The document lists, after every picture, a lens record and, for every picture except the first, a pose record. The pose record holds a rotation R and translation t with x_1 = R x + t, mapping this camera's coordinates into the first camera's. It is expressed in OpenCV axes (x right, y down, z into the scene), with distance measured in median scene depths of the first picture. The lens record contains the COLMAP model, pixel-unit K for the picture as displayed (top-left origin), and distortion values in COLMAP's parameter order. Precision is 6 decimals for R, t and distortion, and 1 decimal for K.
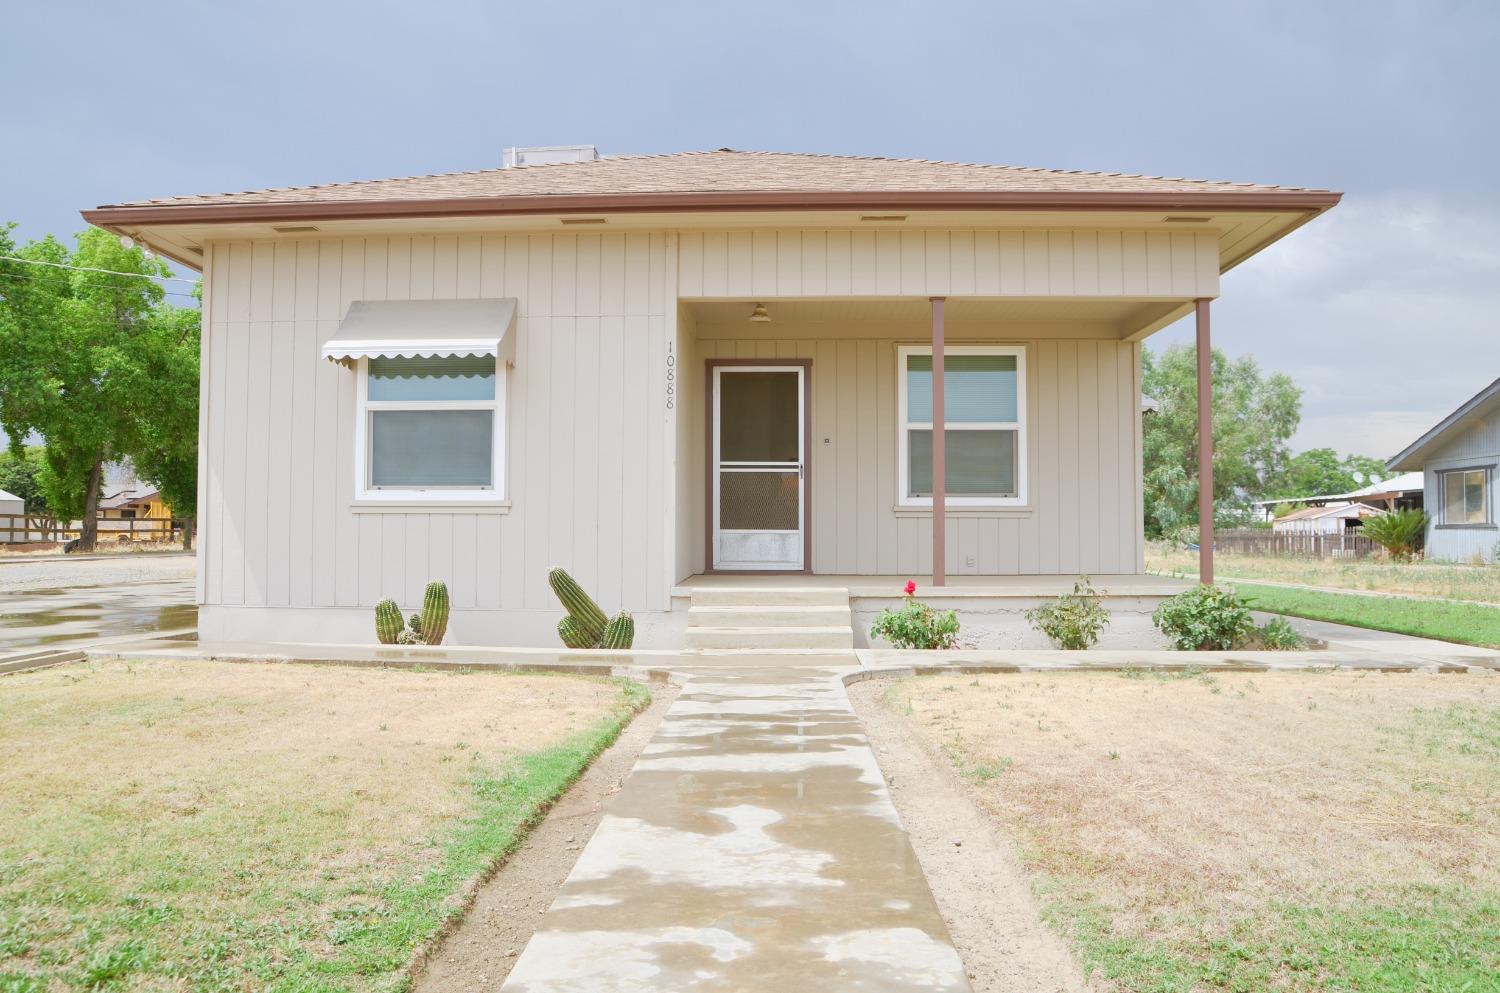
lens RADIAL K [[1138.3, 0, 750.0], [0, 1138.3, 496.5], [0, 0, 1]] dist [-0.141282, 0.106878]
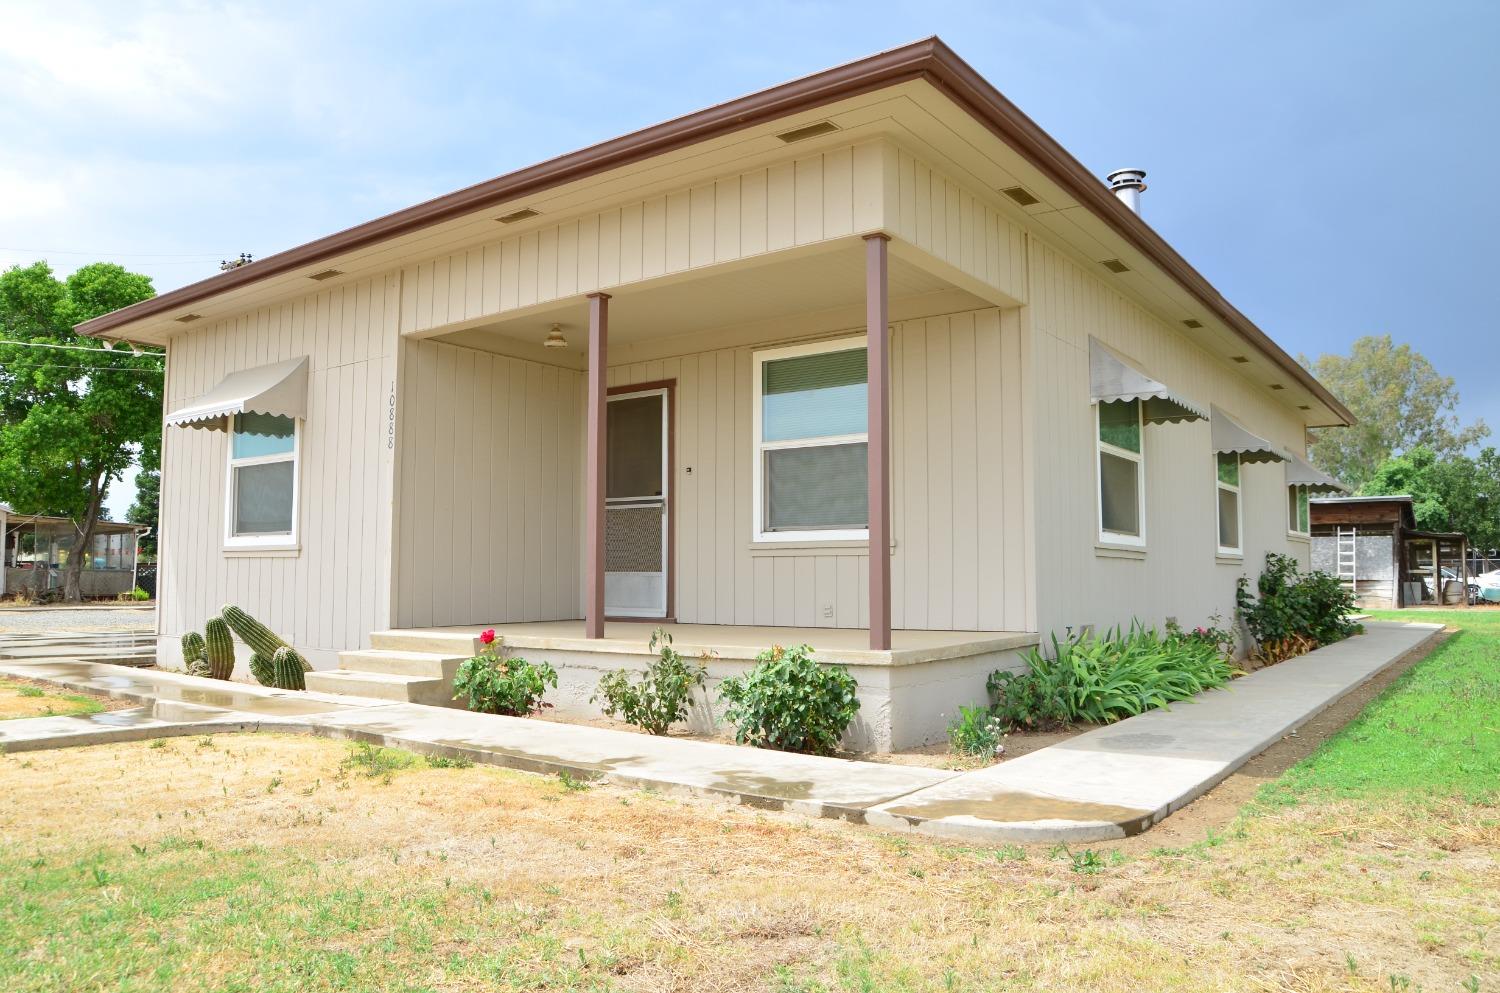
lens RADIAL K [[1138.3, 0, 750.0], [0, 1138.3, 496.5], [0, 0, 1]] dist [-0.141282, 0.106878]
pose [[0.827737, -0.044283, -0.559365, 0.598948], [0.021725, 0.998663, -0.046913, 0.013815], [0.560695, 0.026679, 0.827593, 0.302533]]
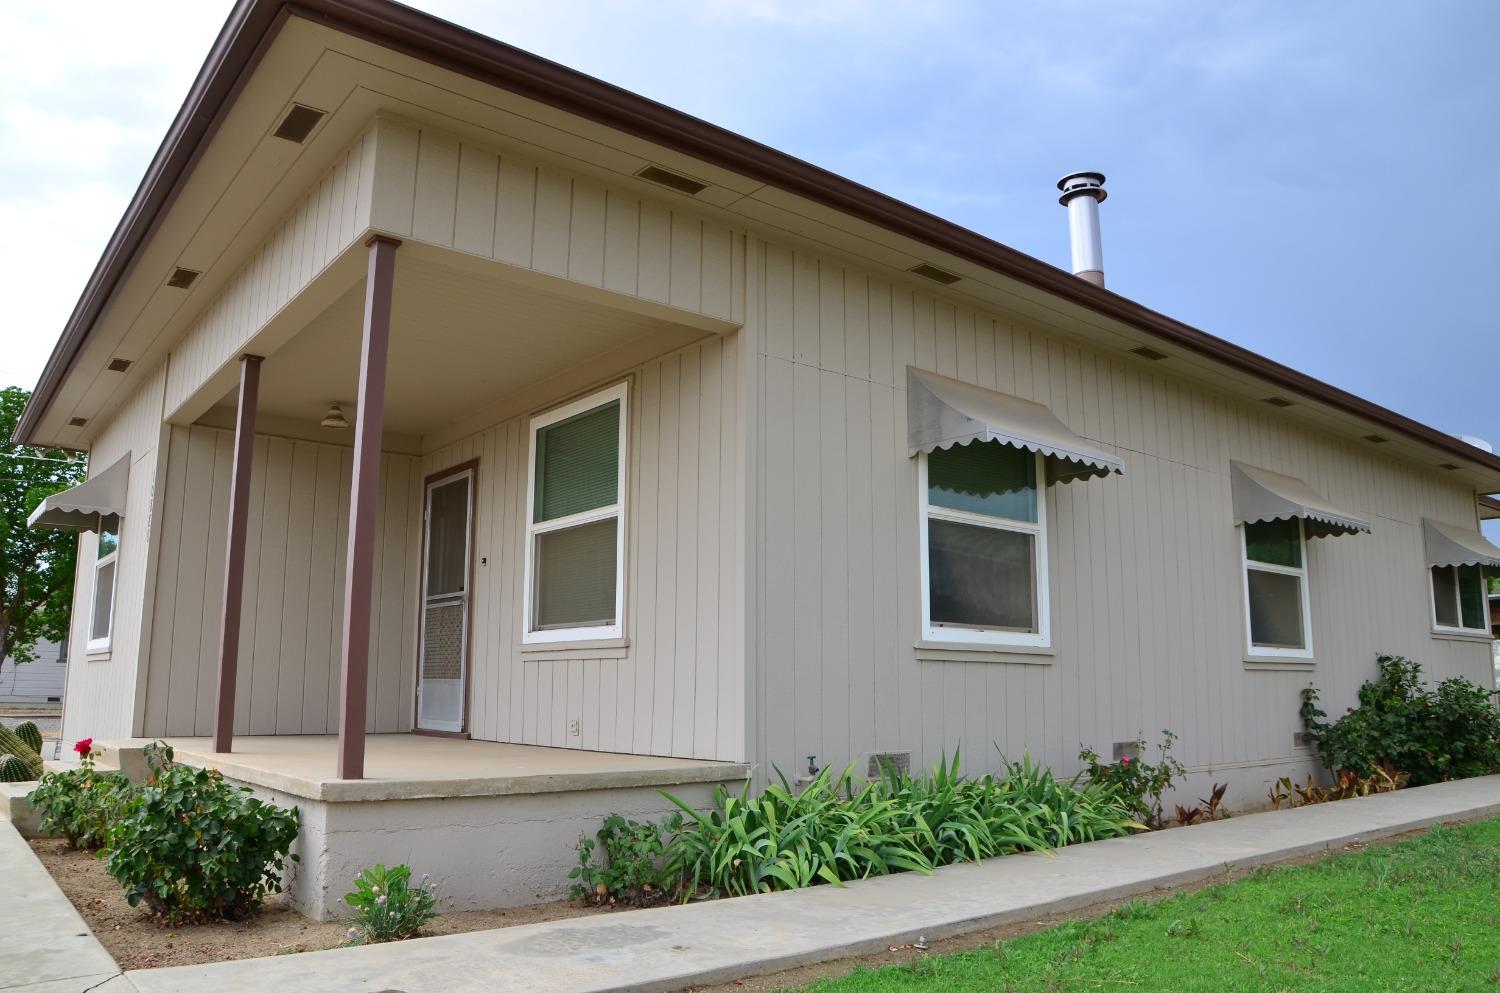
lens RADIAL K [[1138.3, 0, 750.0], [0, 1138.3, 496.5], [0, 0, 1]] dist [-0.141282, 0.106878]
pose [[0.650808, -0.132217, -0.747641, 0.754949], [0.024046, 0.987816, -0.153759, 0.028942], [0.758861, 0.082090, 0.646058, 0.647413]]
